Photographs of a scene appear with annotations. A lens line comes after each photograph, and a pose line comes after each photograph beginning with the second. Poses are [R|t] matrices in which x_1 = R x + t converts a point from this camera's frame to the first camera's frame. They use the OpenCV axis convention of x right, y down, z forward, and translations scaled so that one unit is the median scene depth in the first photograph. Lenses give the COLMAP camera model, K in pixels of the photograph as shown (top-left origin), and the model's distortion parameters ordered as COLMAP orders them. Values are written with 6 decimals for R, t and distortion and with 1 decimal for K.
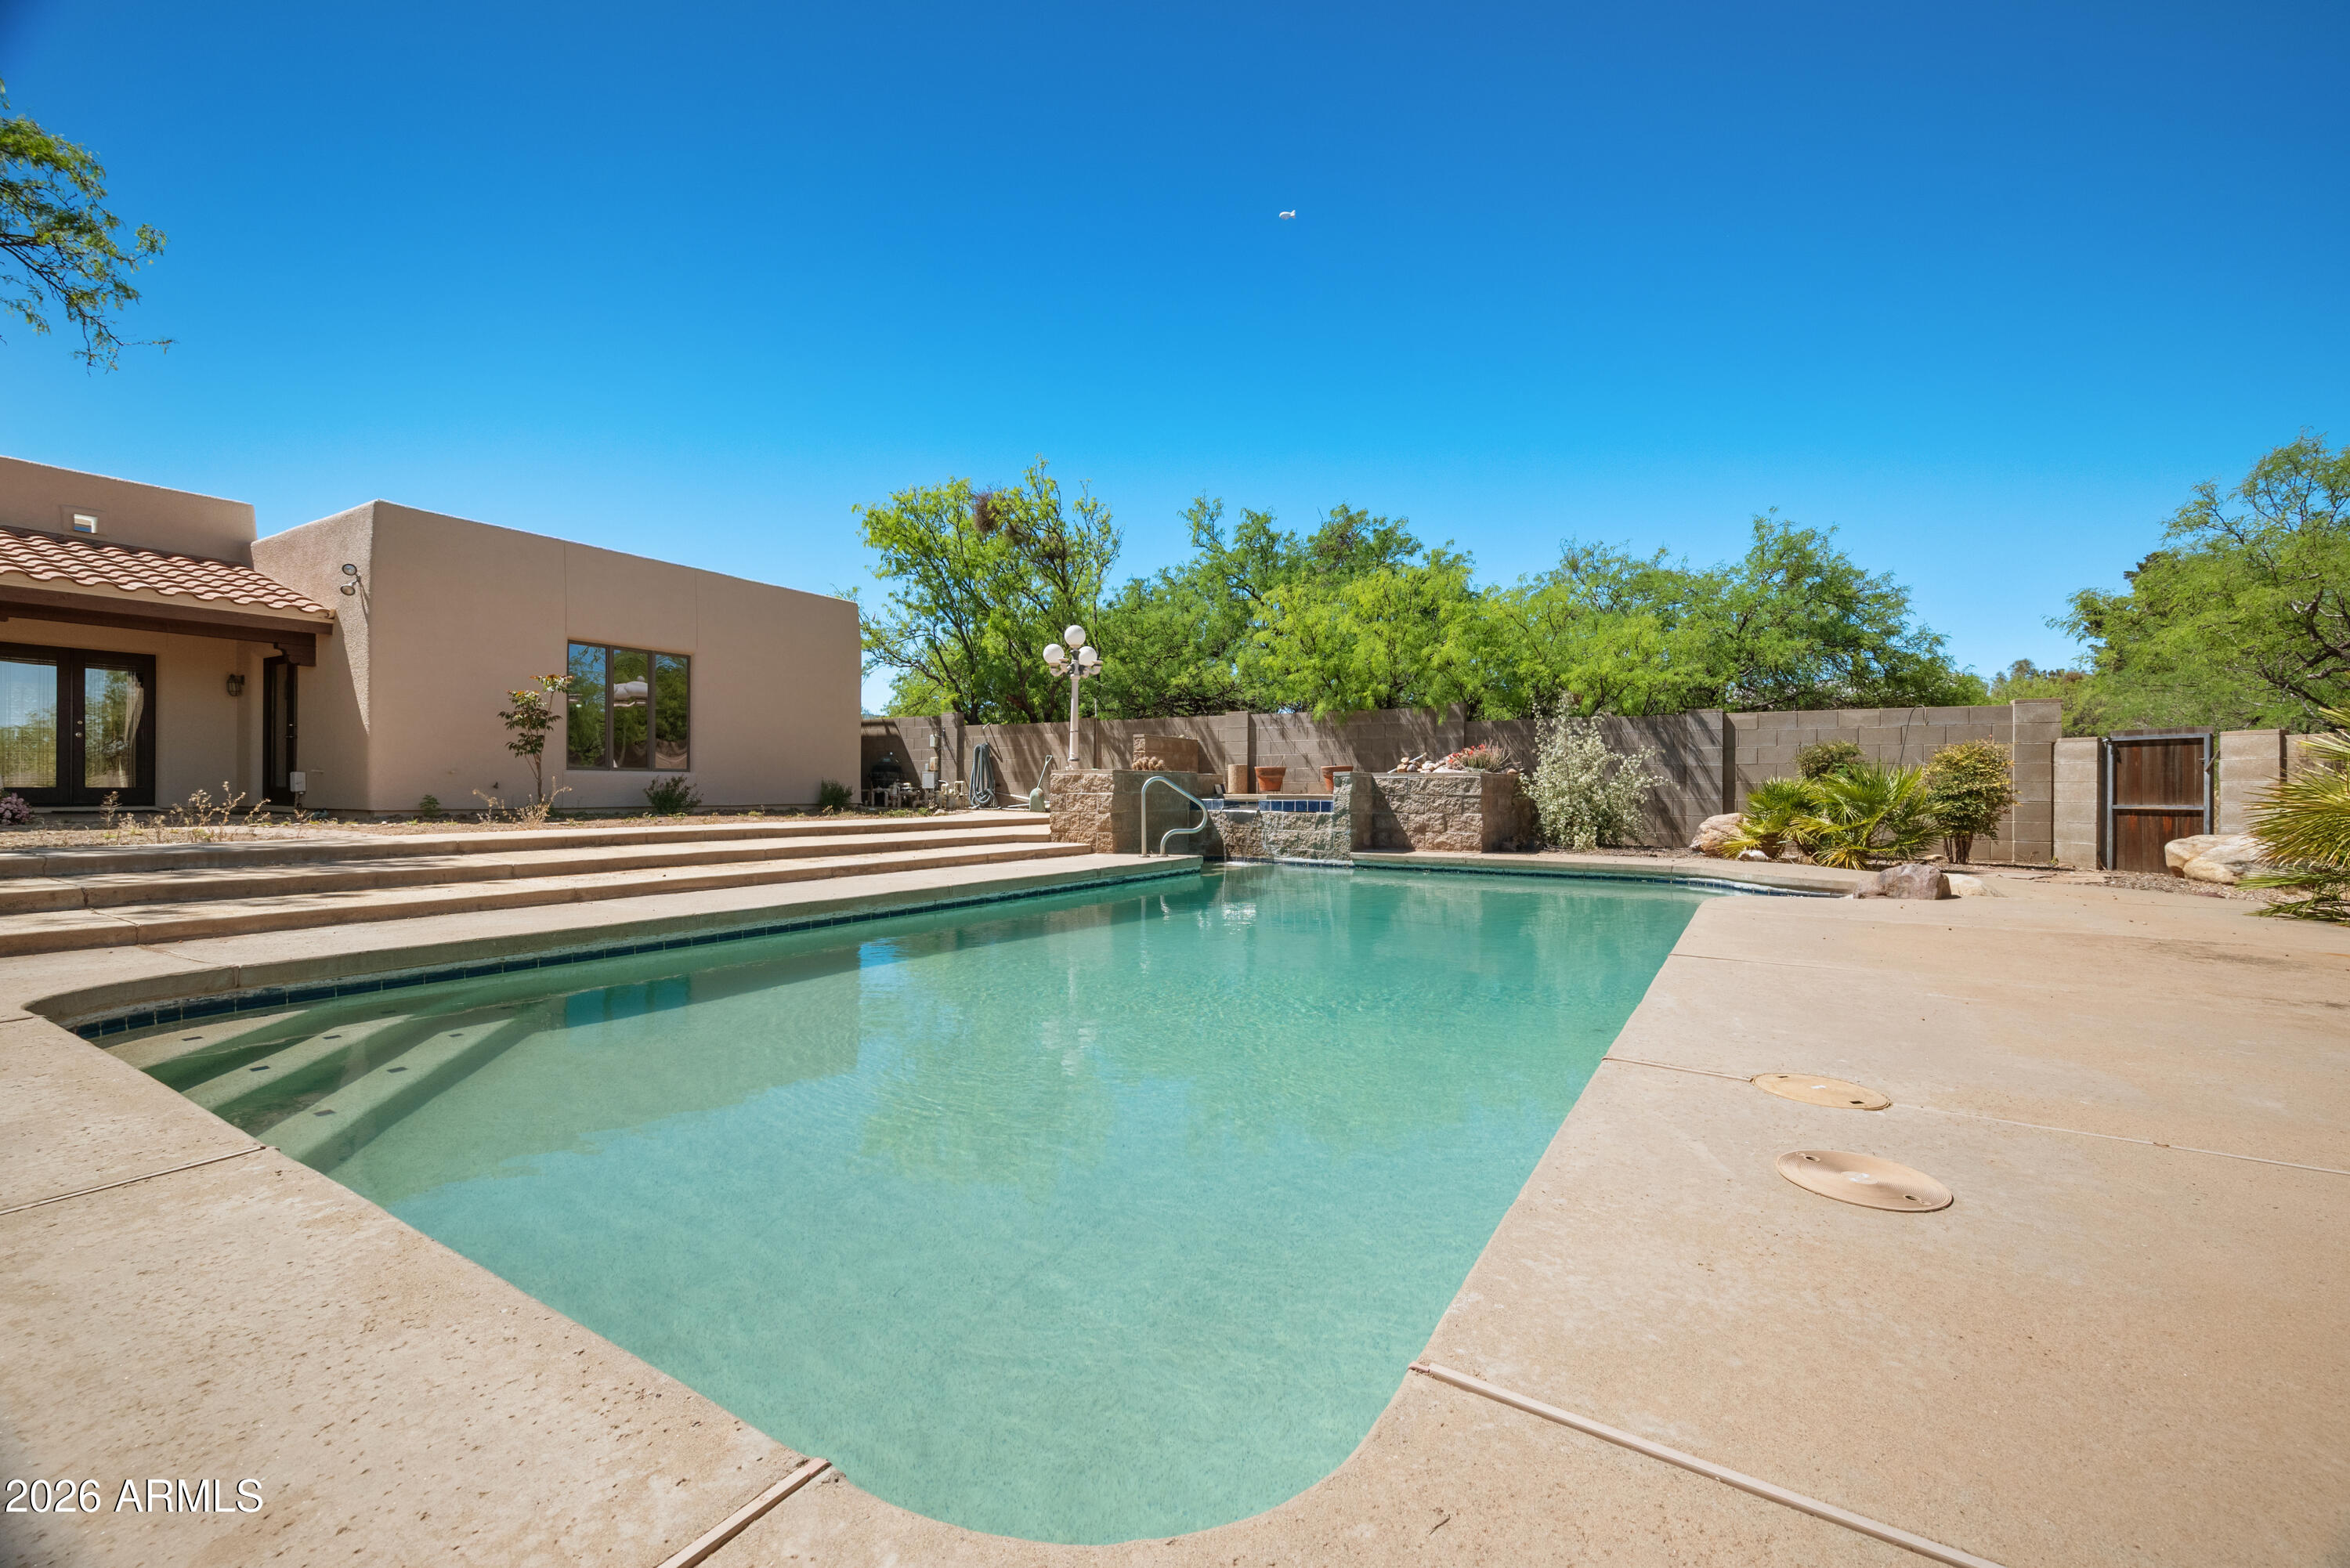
lens RADIAL K [[951.5, 0, 1196.0], [0, 951.5, 782.3], [0, 0, 1]] dist [-0.005289, 0.000059]
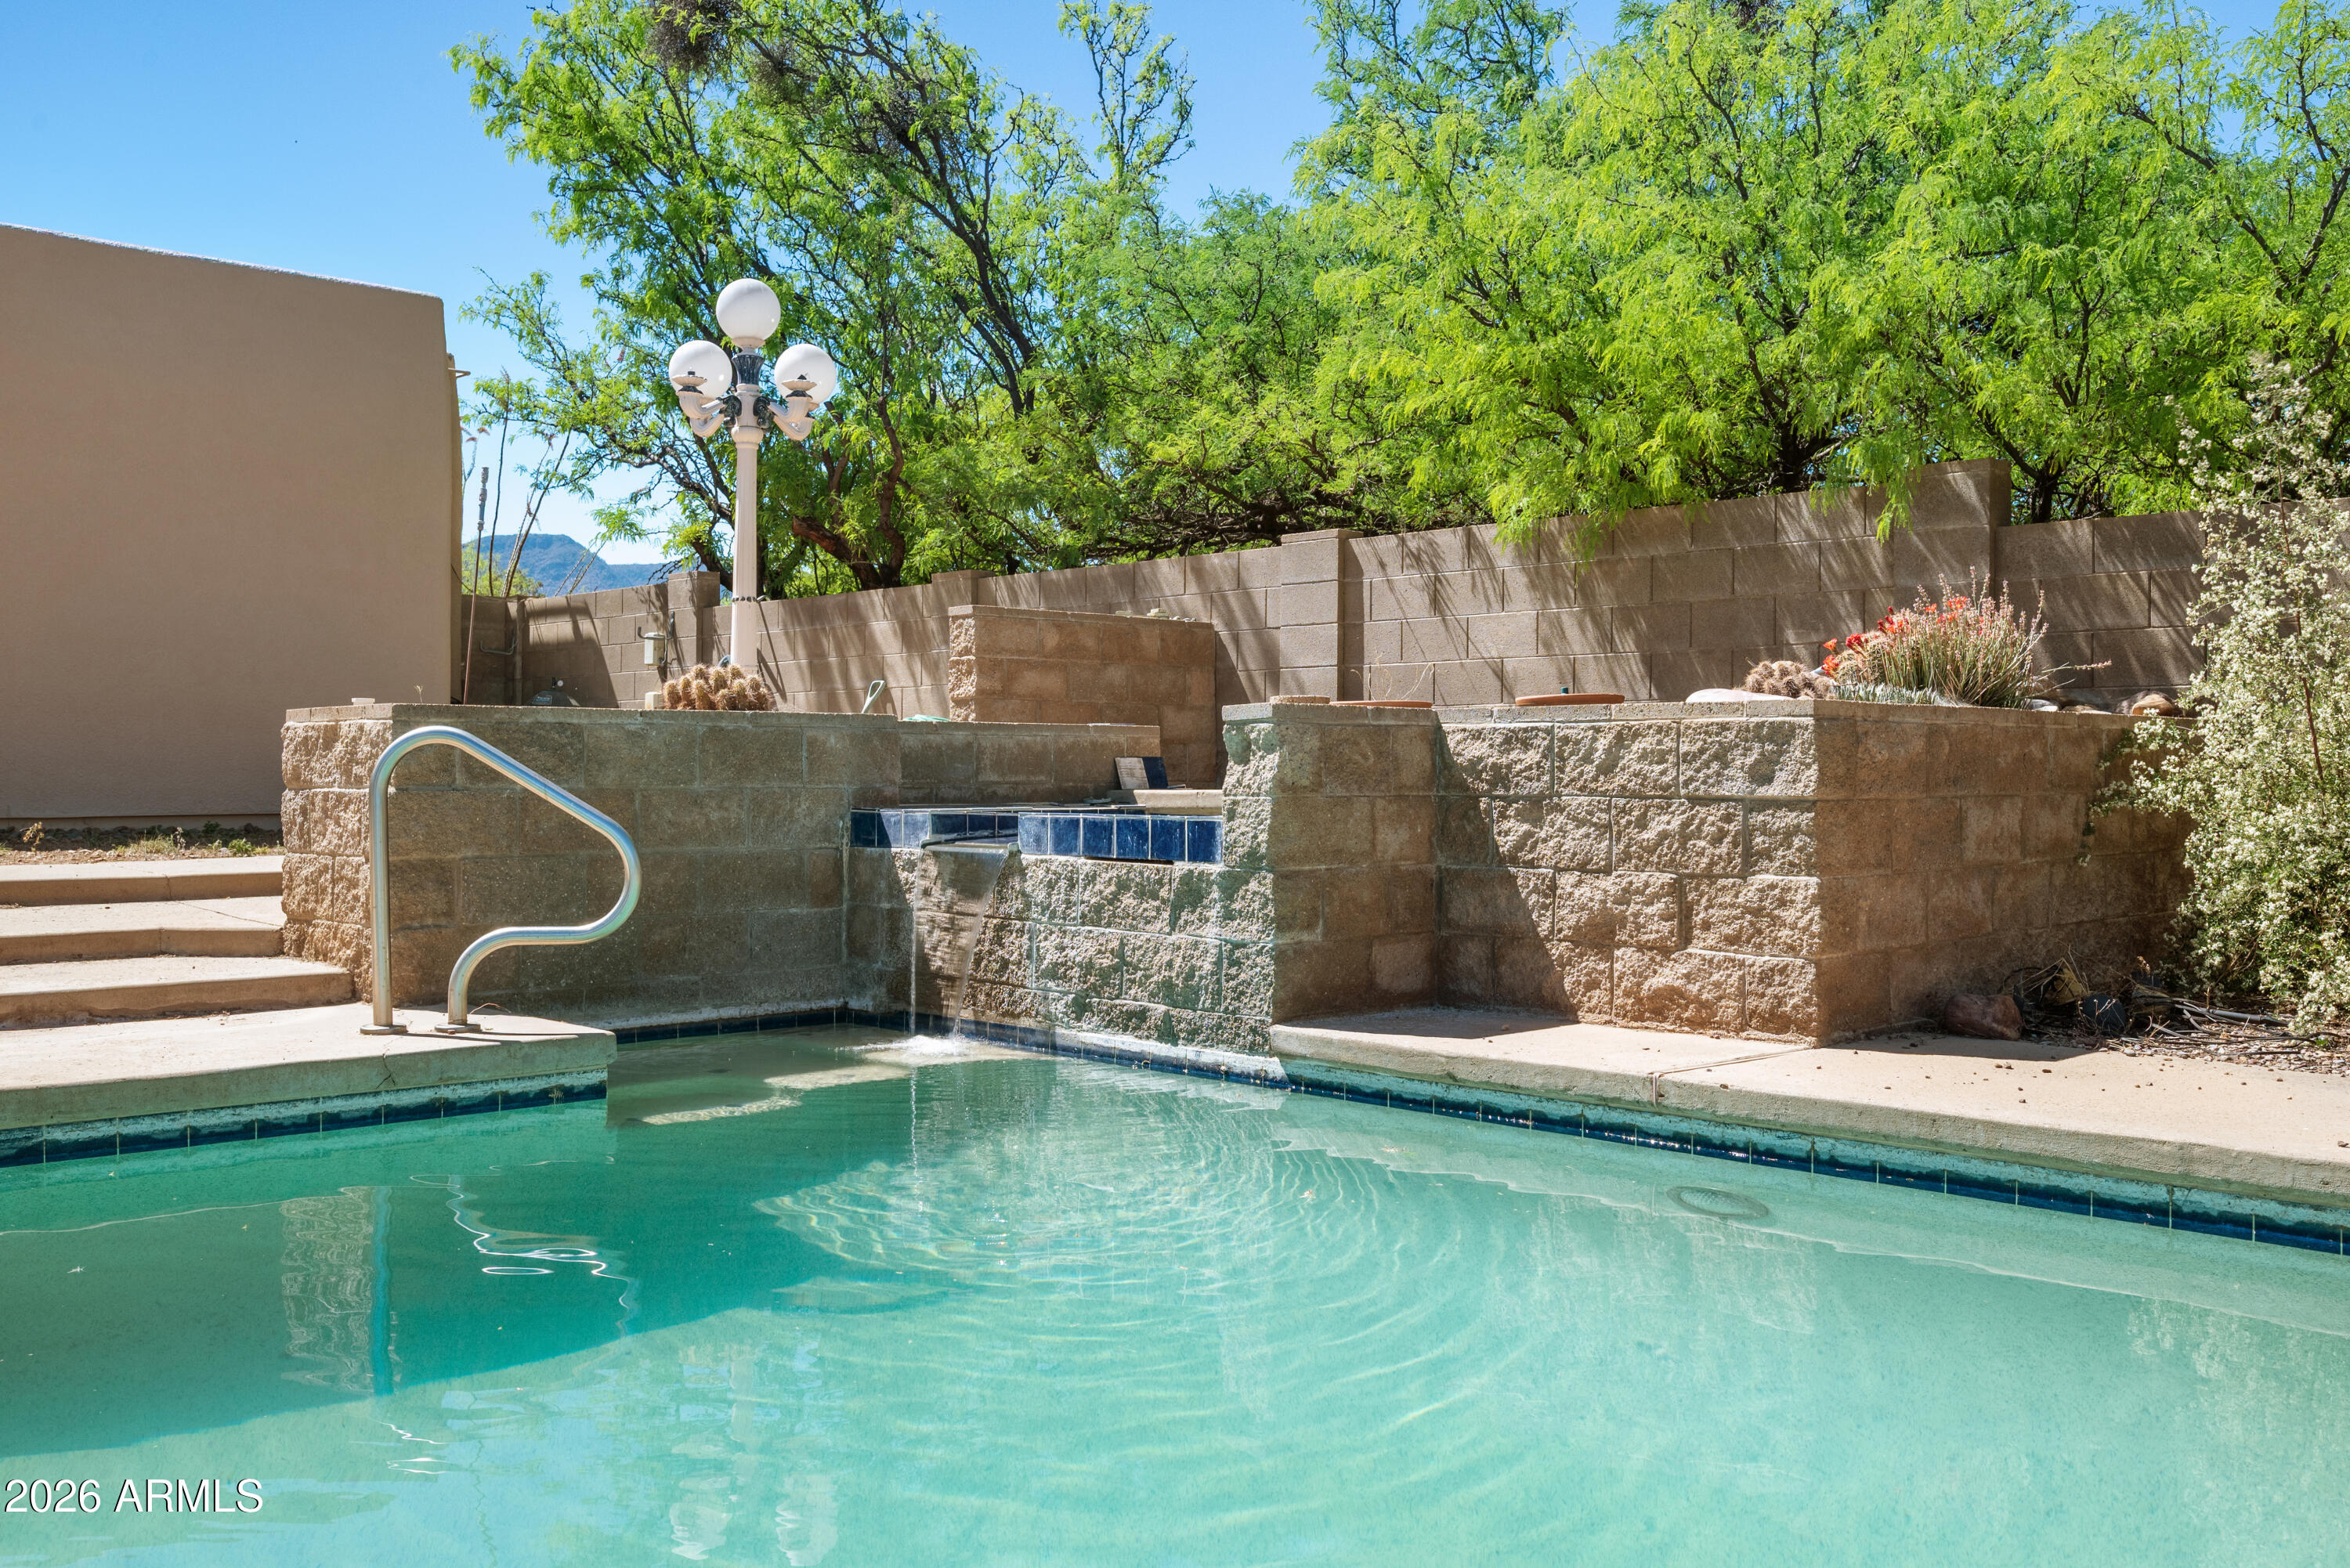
lens RADIAL K [[2069.1, 0, 1207.1], [0, 2069.1, 763.9], [0, 0, 1]] dist [-0.014851, 0.008473]
pose [[0.962706, -0.003282, -0.270529, 0.235140], [0.003669, 0.999993, 0.000924, 0.003477], [0.270524, -0.001882, 0.962711, 0.376729]]
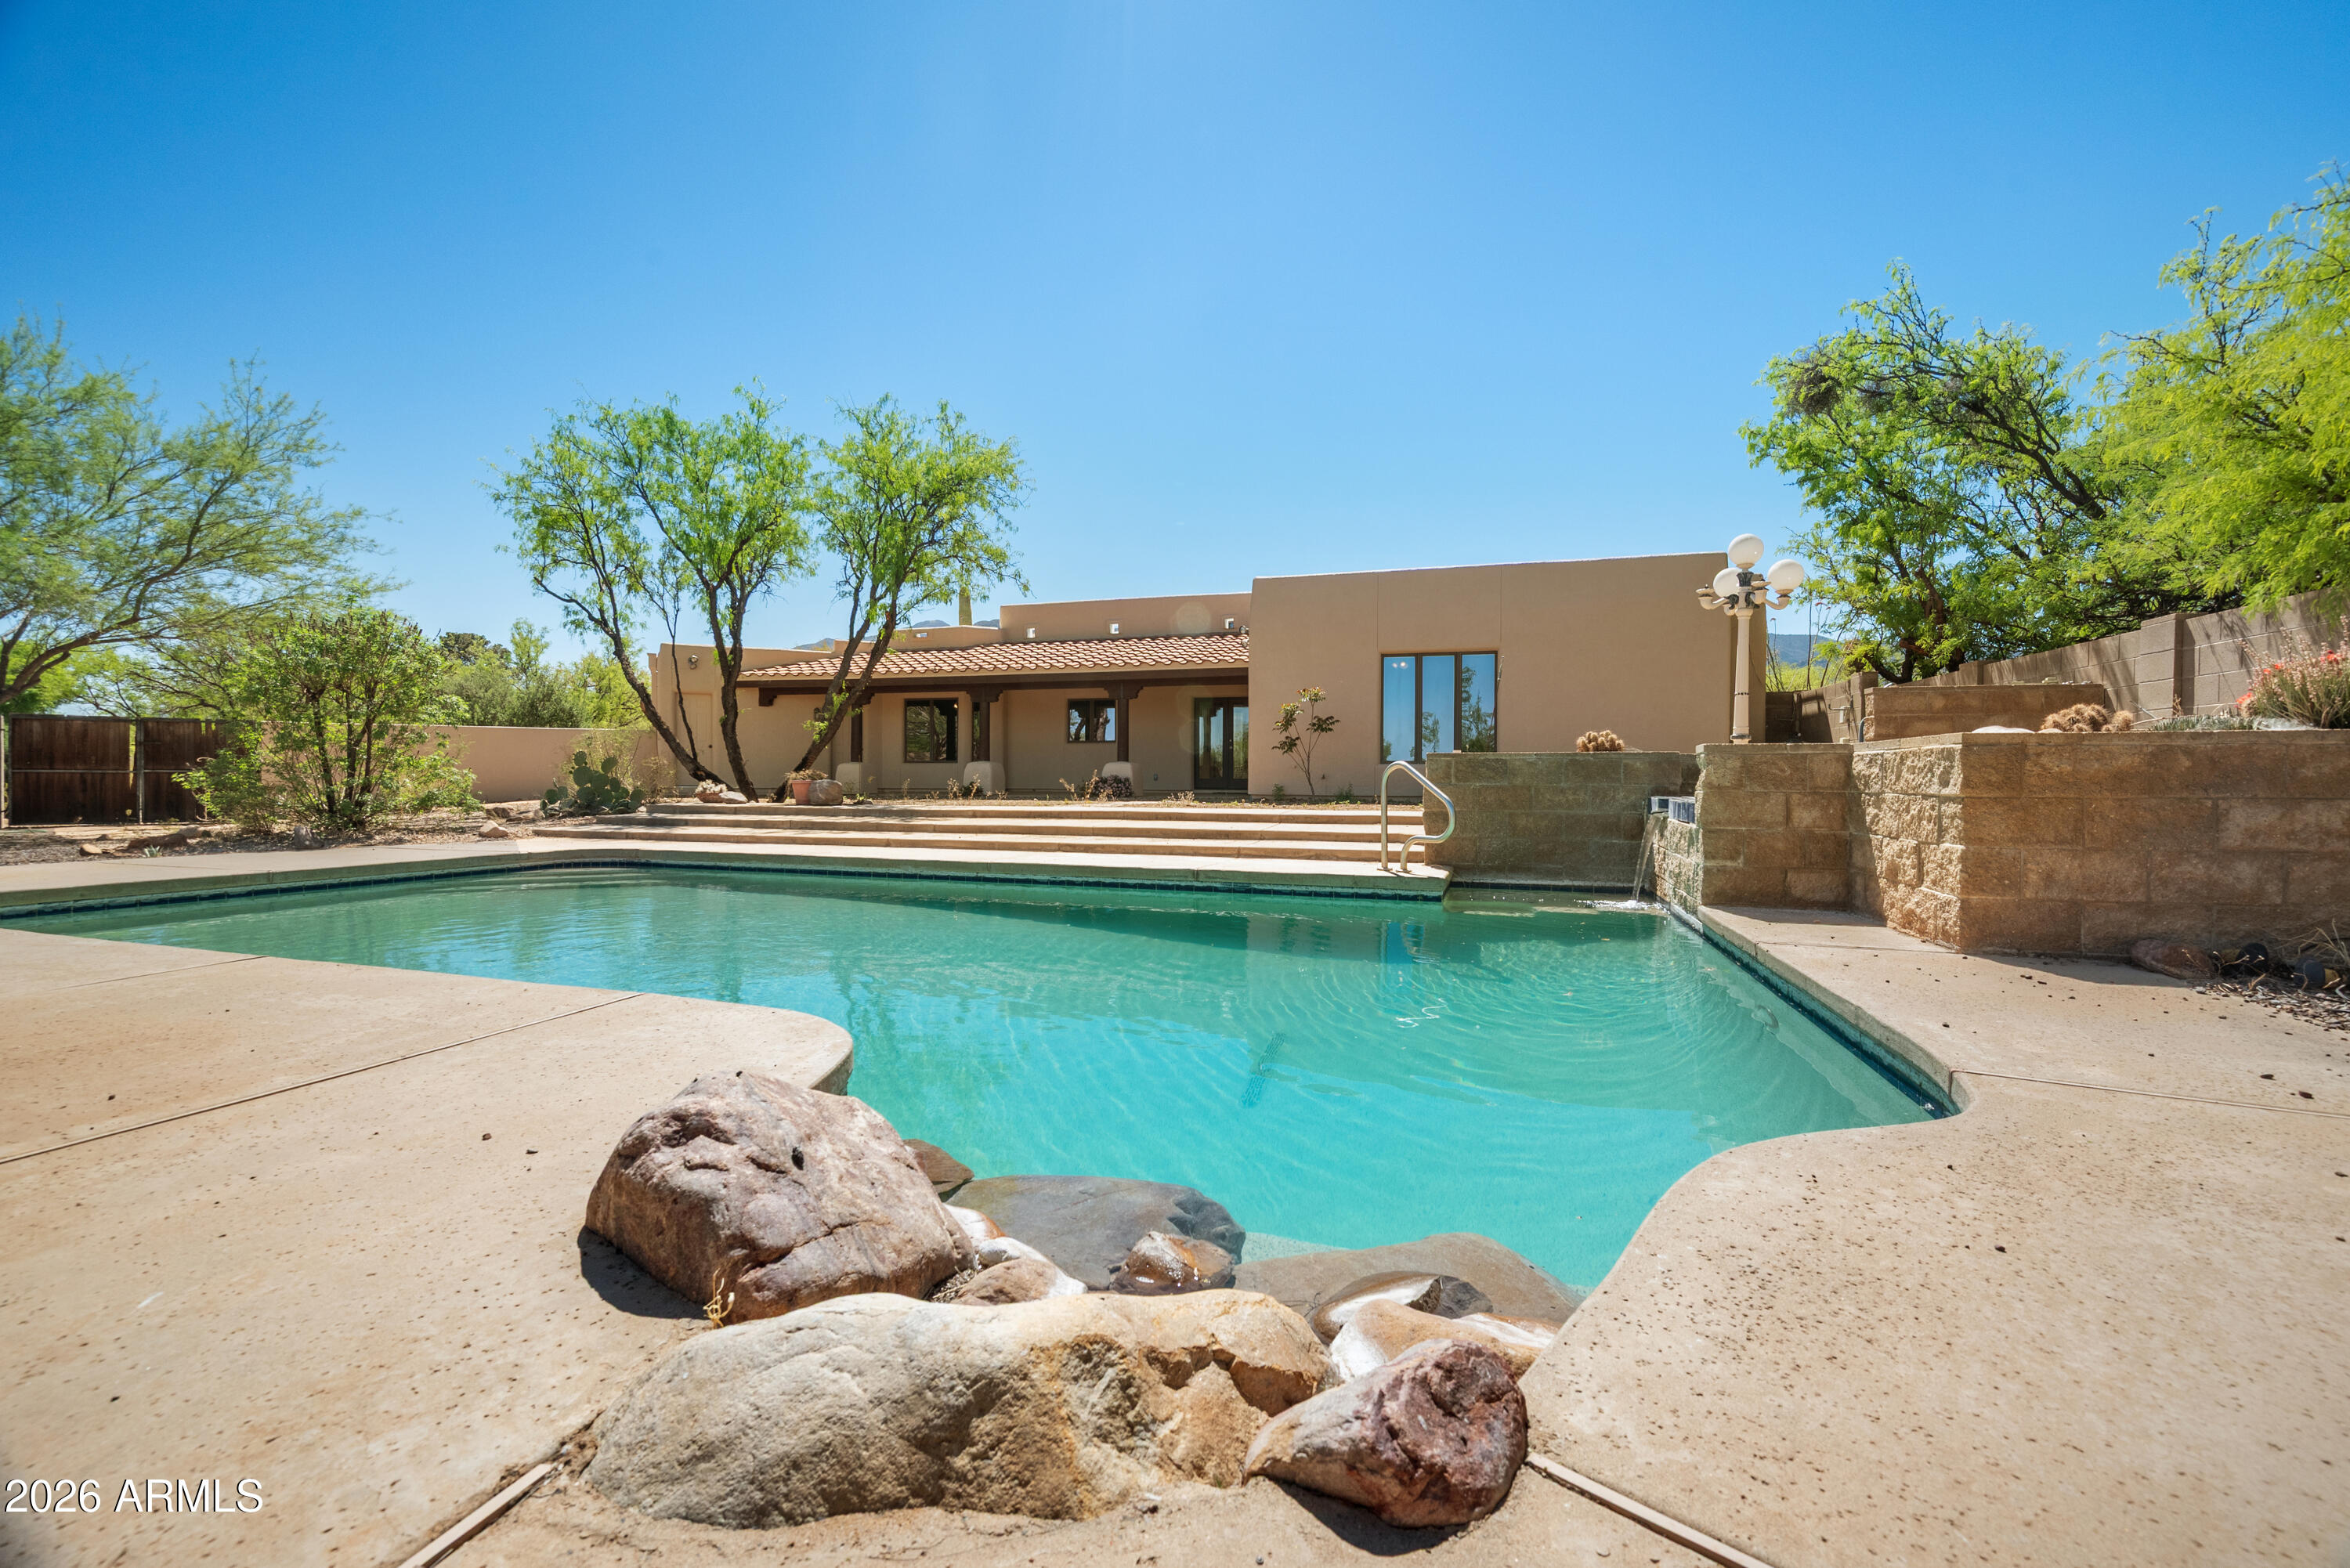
lens RADIAL K [[951.5, 0, 1159.2], [0, 951.5, 788.8], [0, 0, 1]] dist [-0.005289, 0.000059]
pose [[0.229012, 0.009798, -0.973374, 0.461344], [0.001684, 0.999944, 0.010462, 0.005329], [0.973422, -0.004035, 0.228983, 0.485619]]
